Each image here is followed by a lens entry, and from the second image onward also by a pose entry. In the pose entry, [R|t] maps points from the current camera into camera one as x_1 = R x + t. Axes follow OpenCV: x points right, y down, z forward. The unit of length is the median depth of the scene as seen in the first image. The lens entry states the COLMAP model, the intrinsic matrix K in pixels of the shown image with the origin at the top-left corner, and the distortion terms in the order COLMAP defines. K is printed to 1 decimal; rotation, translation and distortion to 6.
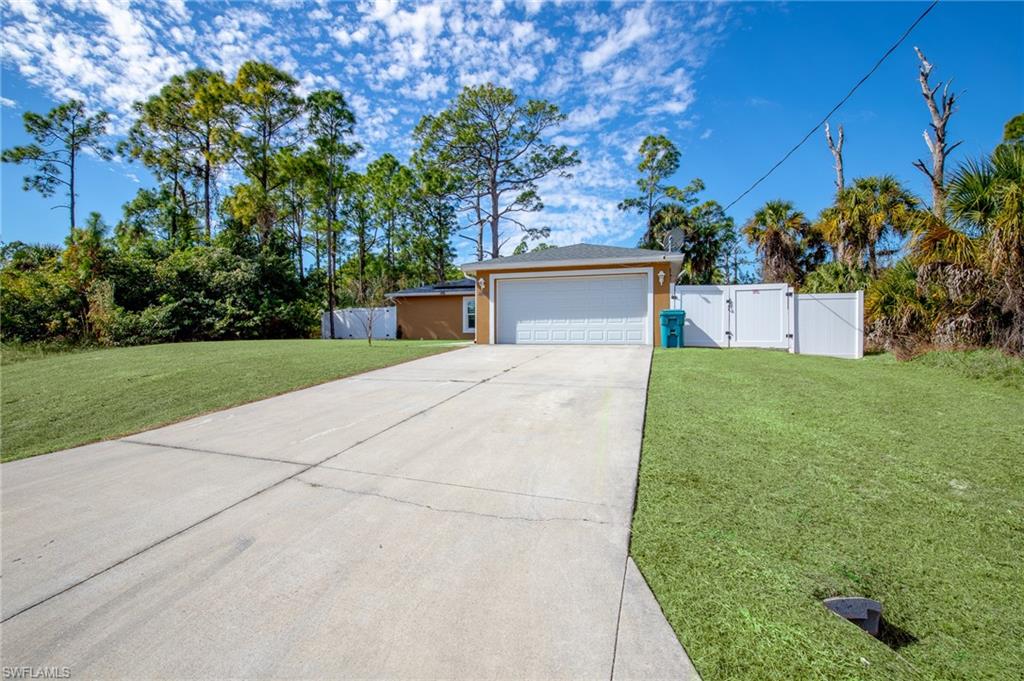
lens RADIAL K [[470.0, 0, 512.1], [0, 470.0, 337.8], [0, 0, 1]] dist [-0.028622, 0.001196]
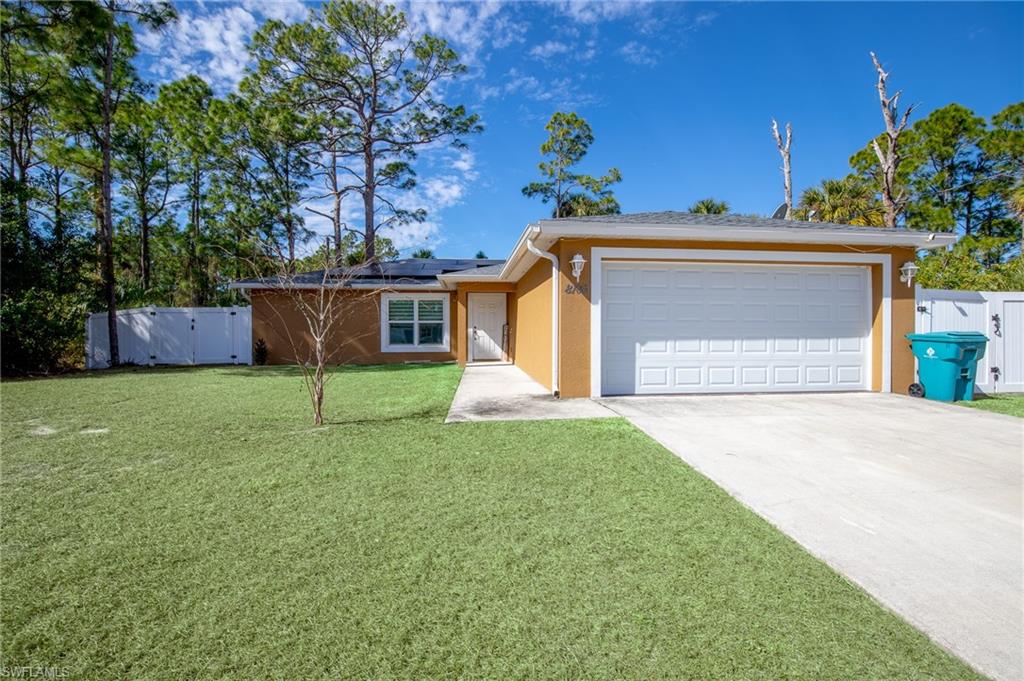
lens RADIAL K [[470.0, 0, 511.2], [0, 470.0, 334.2], [0, 0, 1]] dist [-0.028622, 0.001196]
pose [[0.919401, 0.001566, 0.393318, -0.180593], [0.001734, 0.999966, -0.008034, -0.027434], [-0.393317, 0.008069, 0.919367, 0.361630]]
